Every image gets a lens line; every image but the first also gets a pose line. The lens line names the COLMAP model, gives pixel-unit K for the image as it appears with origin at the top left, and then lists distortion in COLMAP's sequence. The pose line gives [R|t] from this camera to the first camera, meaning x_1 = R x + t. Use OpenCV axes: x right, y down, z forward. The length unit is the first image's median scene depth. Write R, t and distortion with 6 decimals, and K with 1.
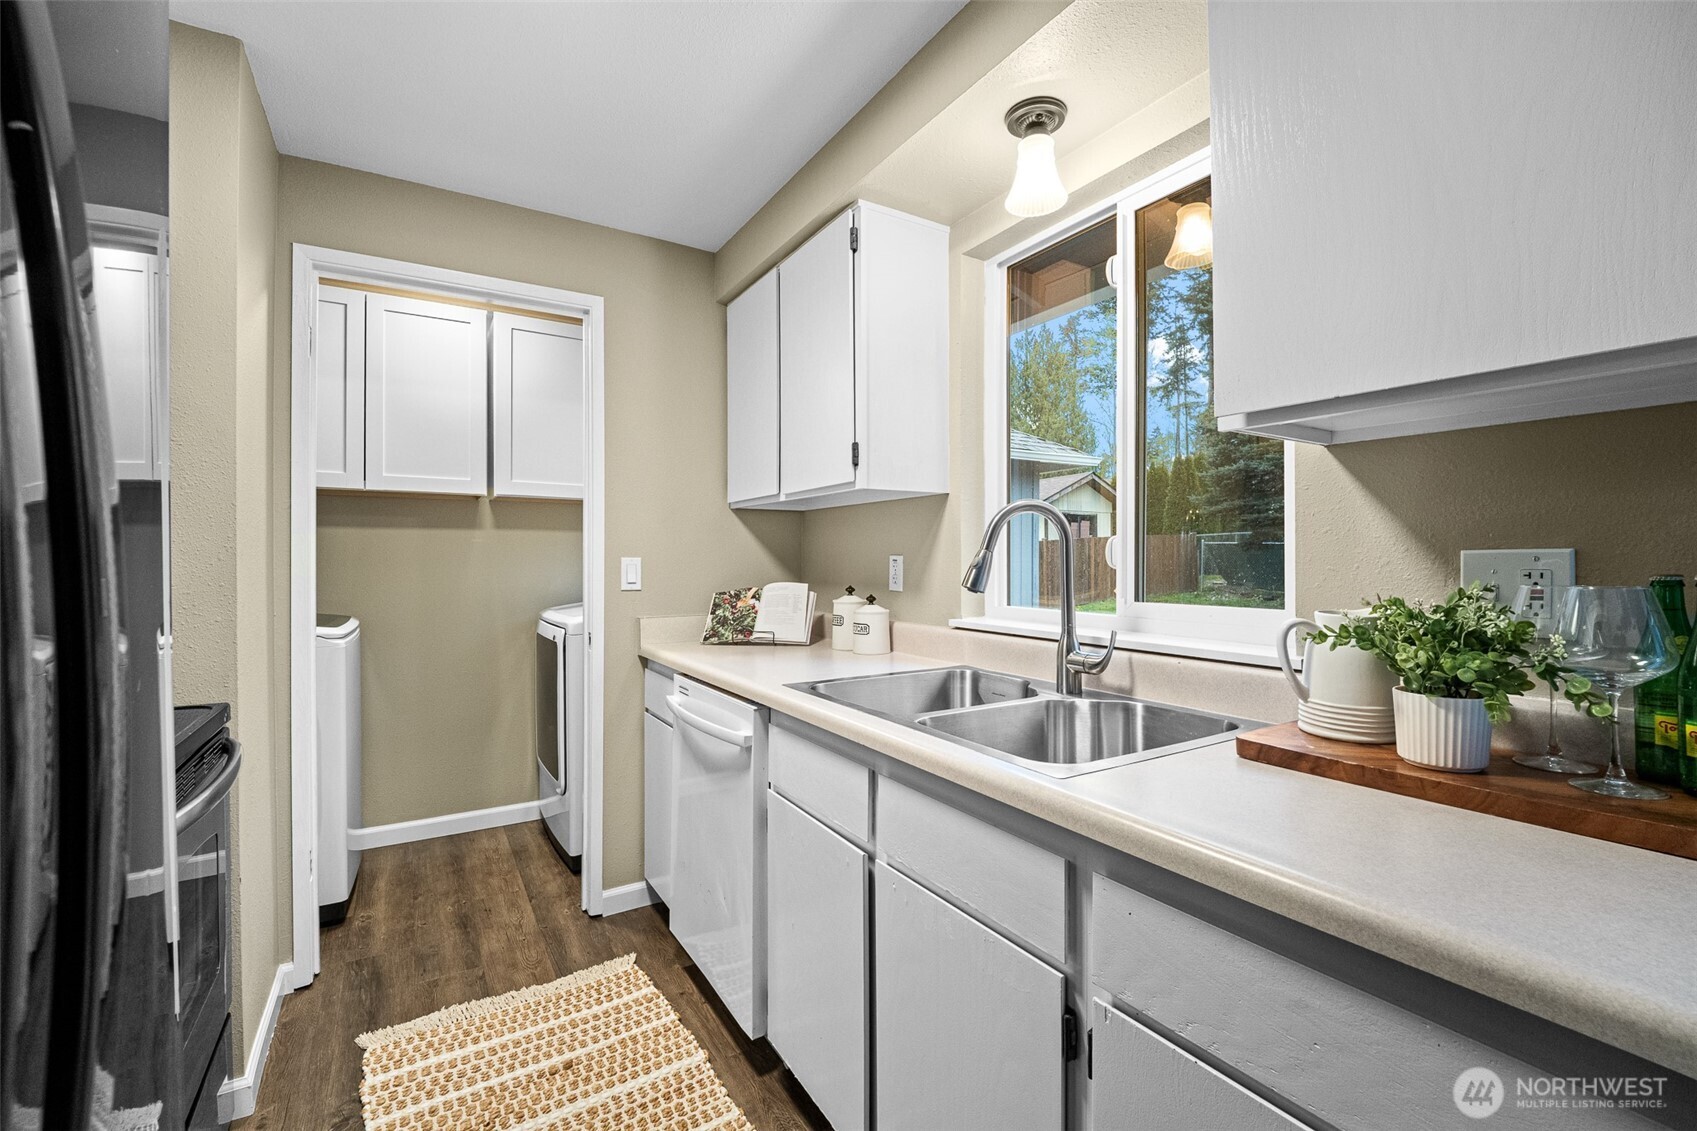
lens RADIAL K [[721.1, 0, 848.5], [0, 721.1, 565.5], [0, 0, 1]] dist [-0.000197, -0.000686]
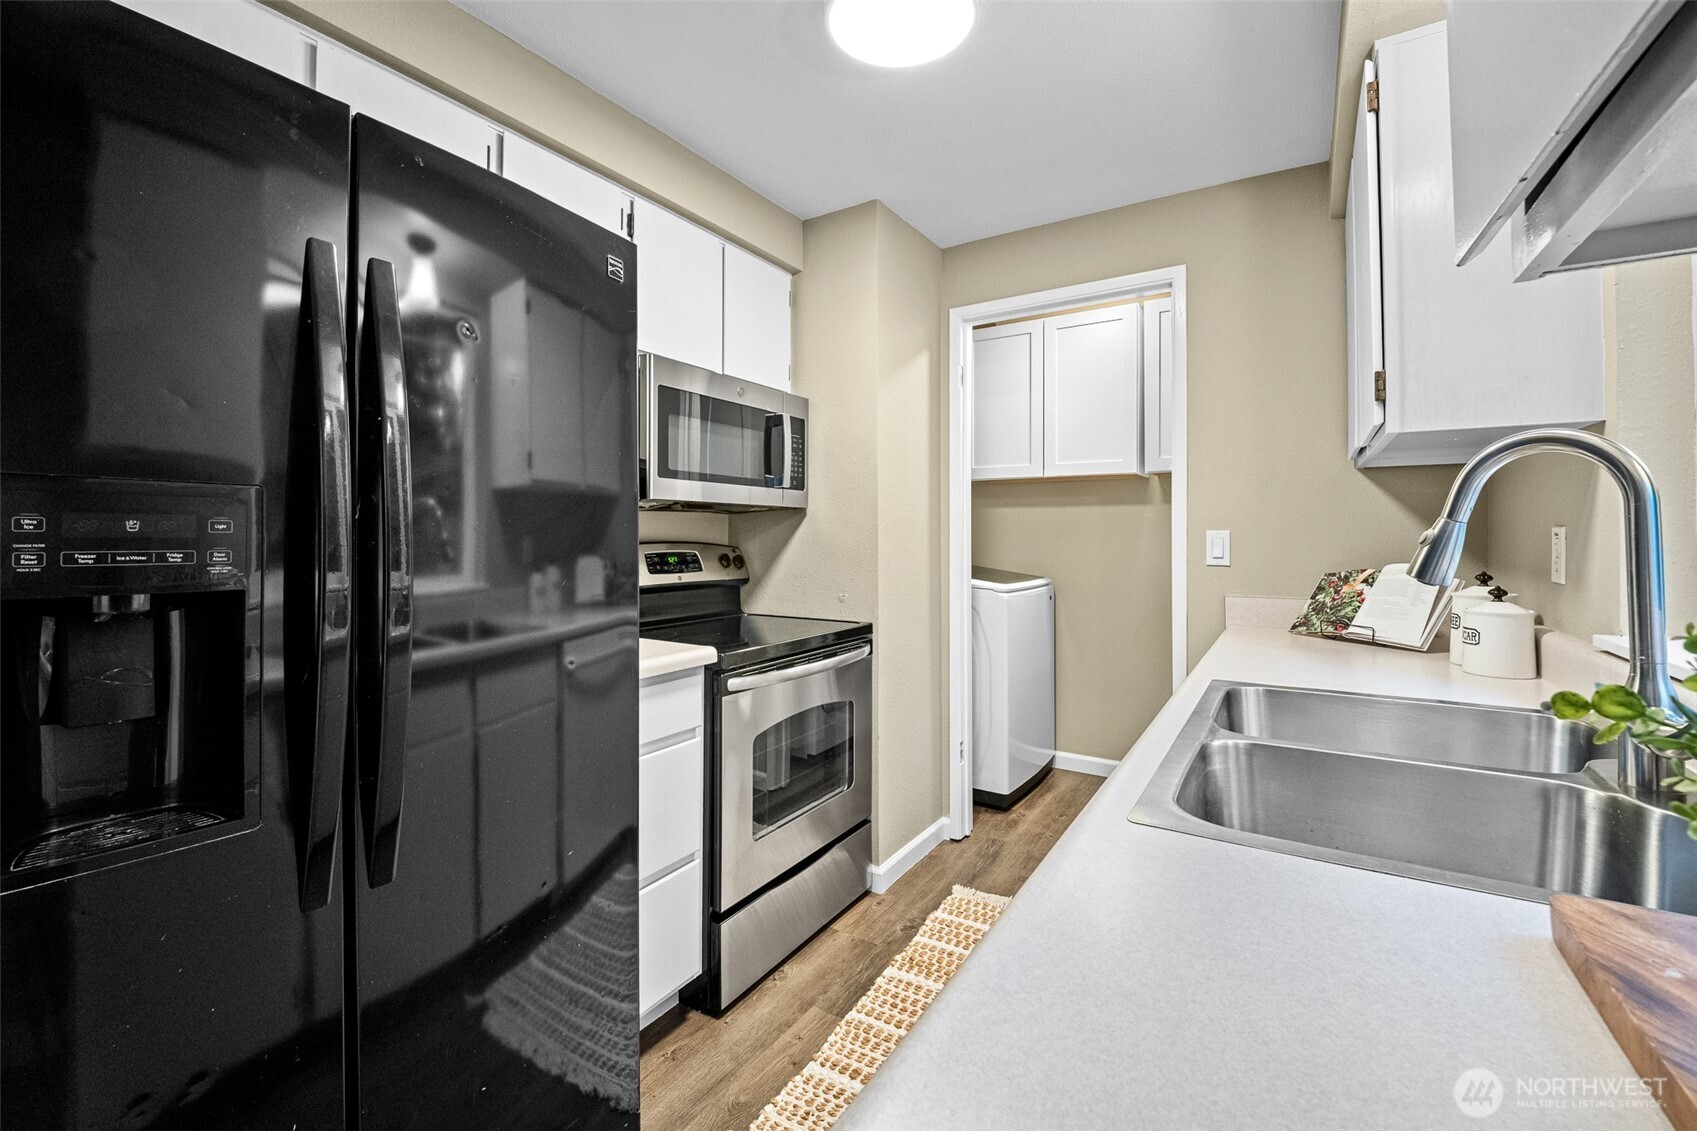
lens RADIAL K [[717.2, 0, 848.6], [0, 717.2, 537.6], [0, 0, 1]] dist [-0.002553, -0.000087]
pose [[0.444325, 0.005113, -0.895851, 0.332343], [-0.005628, 0.999980, 0.002915, -0.002583], [0.895848, 0.003747, 0.444345, 0.165017]]
